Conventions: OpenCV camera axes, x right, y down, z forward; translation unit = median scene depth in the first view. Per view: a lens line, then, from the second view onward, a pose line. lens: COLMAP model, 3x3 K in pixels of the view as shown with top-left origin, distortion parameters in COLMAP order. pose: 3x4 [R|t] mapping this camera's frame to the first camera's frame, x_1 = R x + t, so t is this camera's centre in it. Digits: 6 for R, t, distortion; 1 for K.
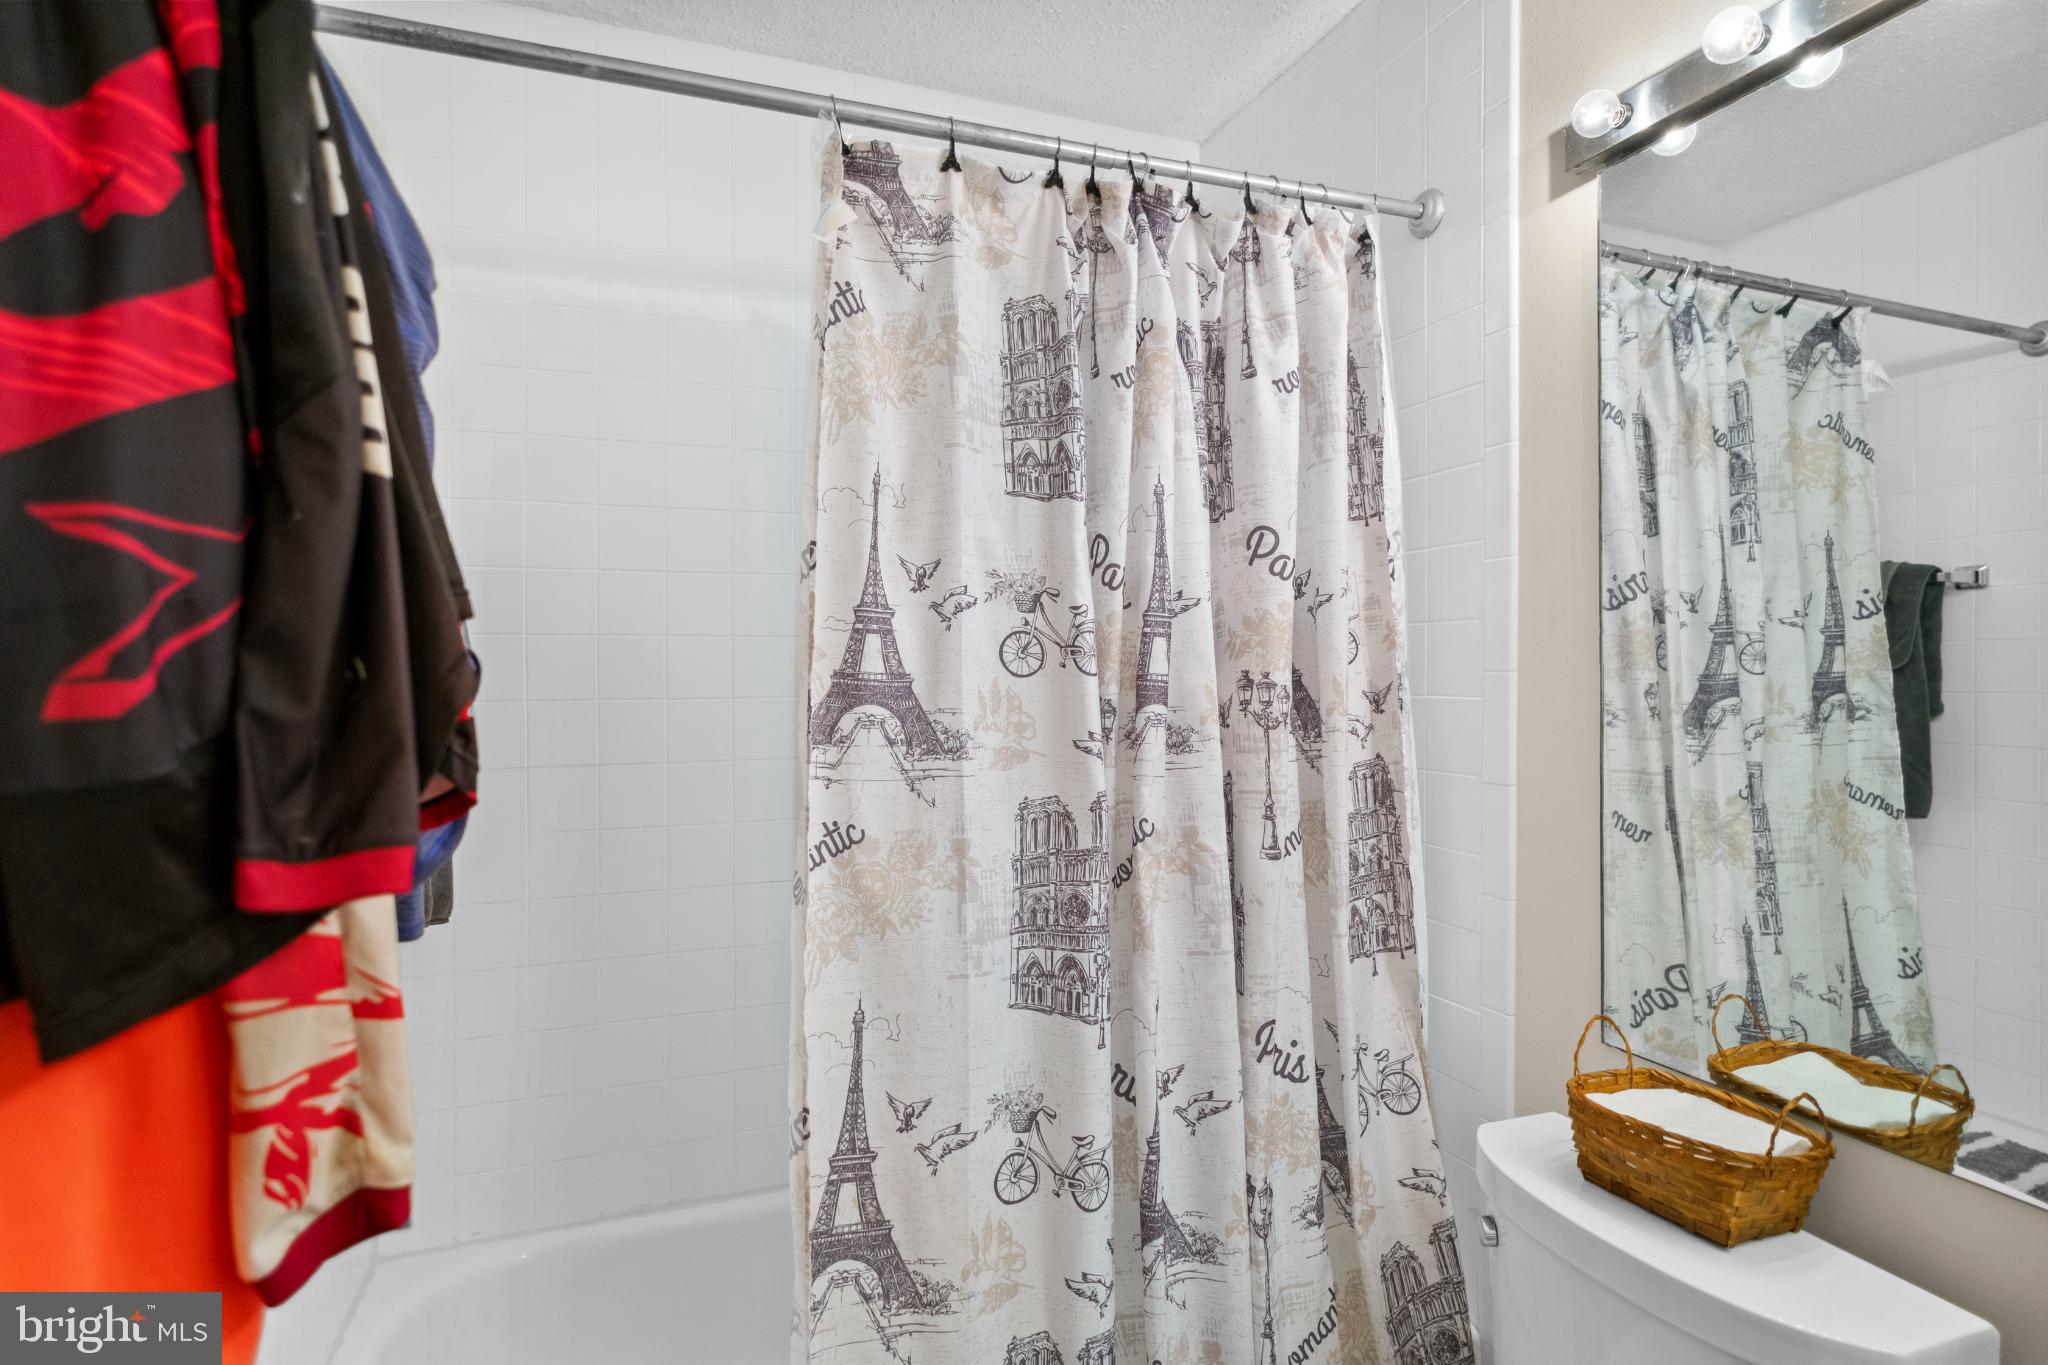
lens RADIAL K [[1048.4, 0, 1026.8], [0, 1048.4, 675.3], [0, 0, 1]] dist [0.005918, 0.000380]
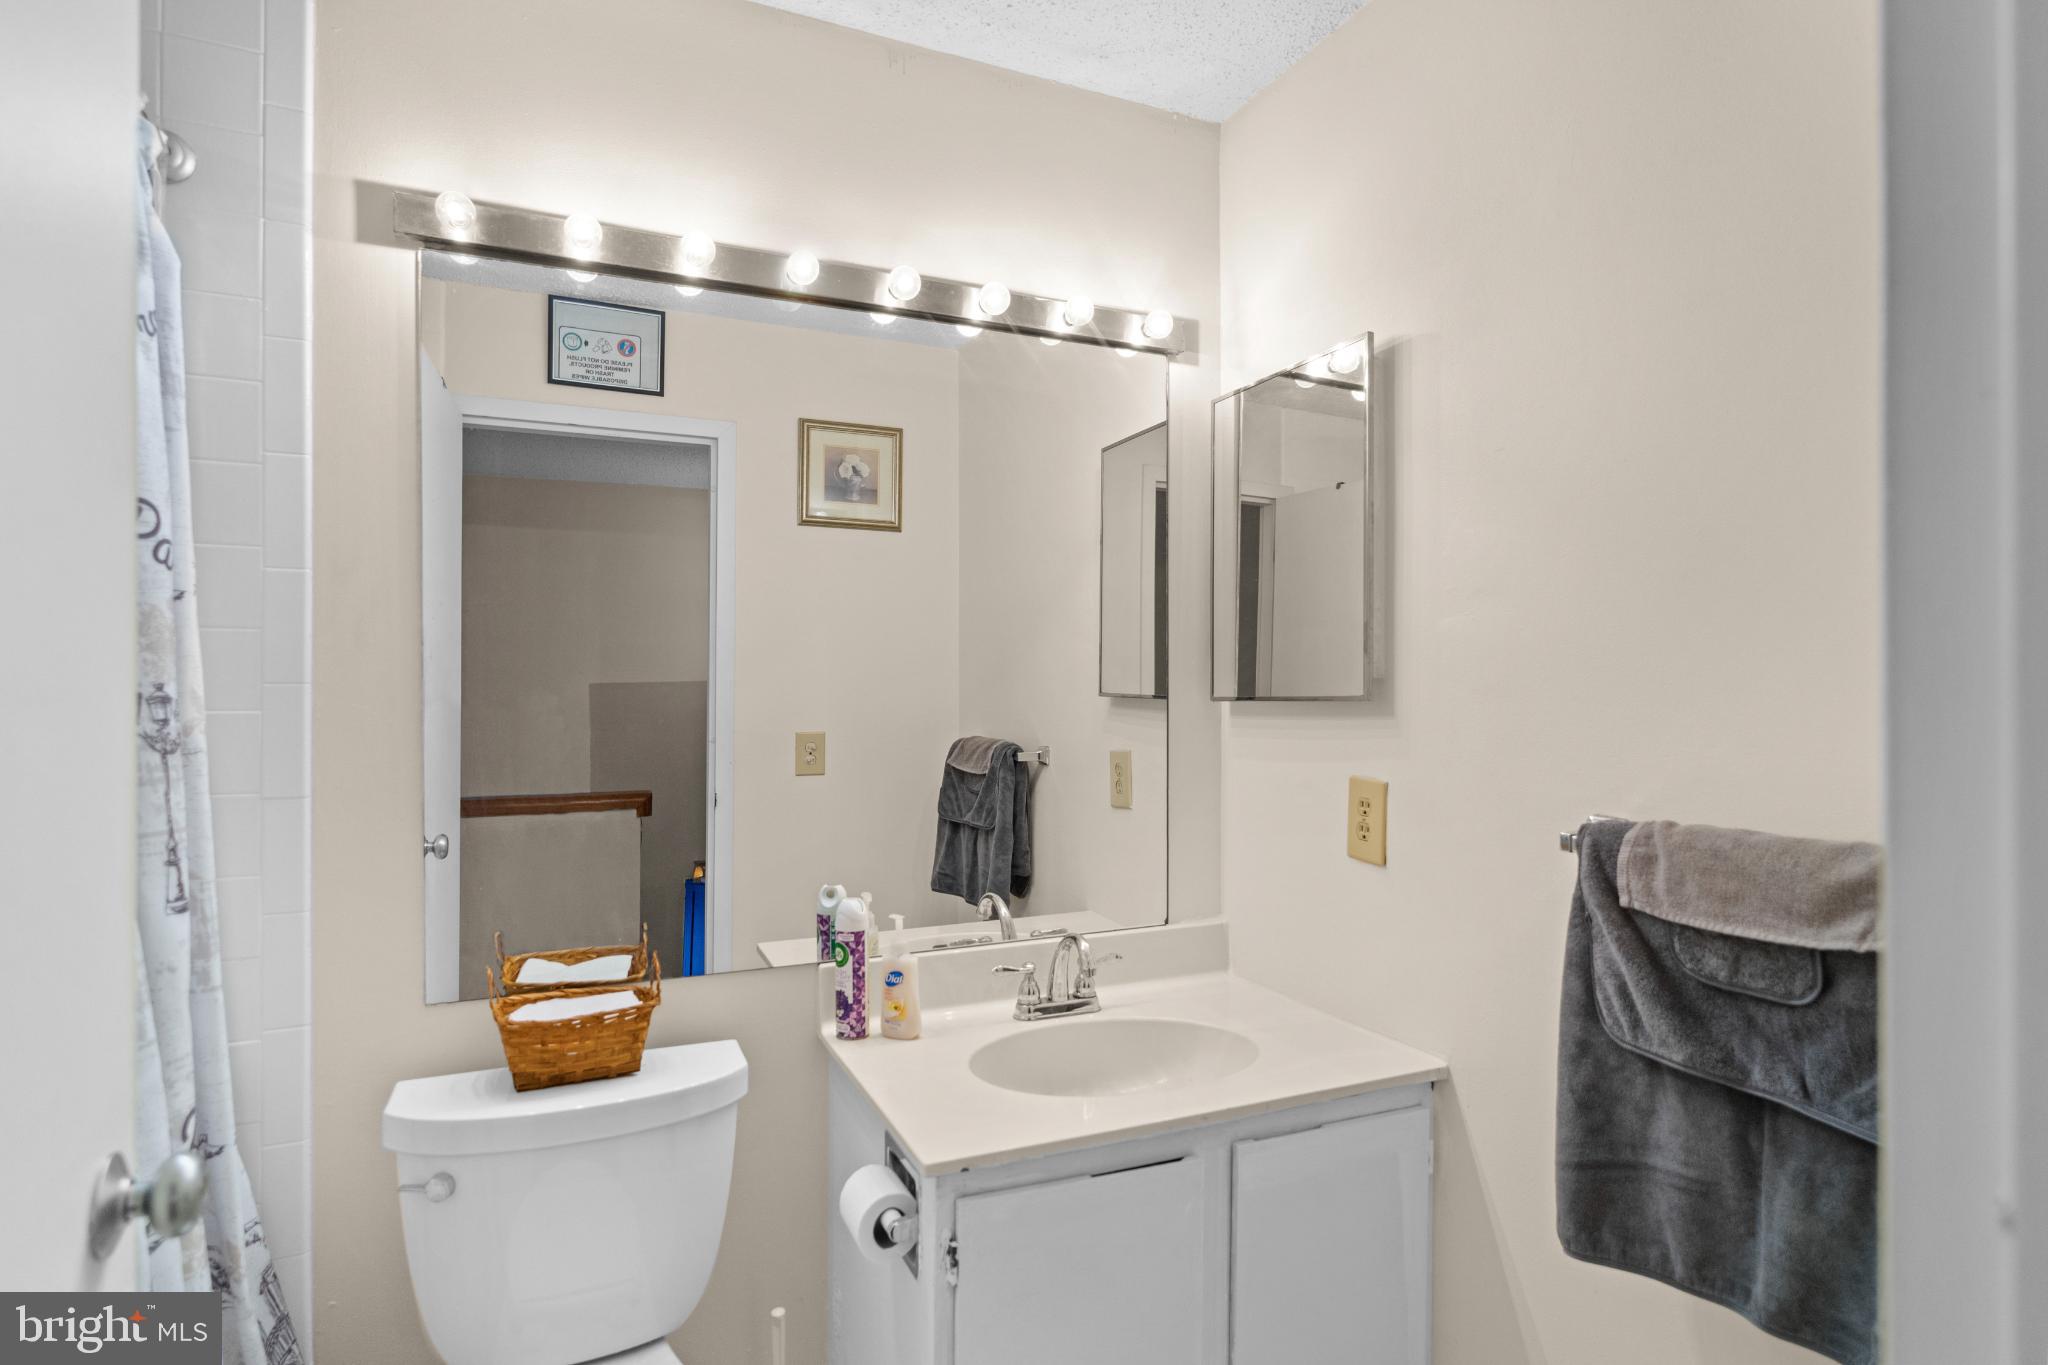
lens RADIAL K [[1048.4, 0, 1026.7], [0, 1048.4, 684.1], [0, 0, 1]] dist [0.005918, 0.000380]
pose [[-0.048967, 0.004257, 0.998791, -0.608698], [-0.004968, 0.999978, -0.004505, -0.002003], [-0.998788, -0.005183, -0.048945, 0.378837]]
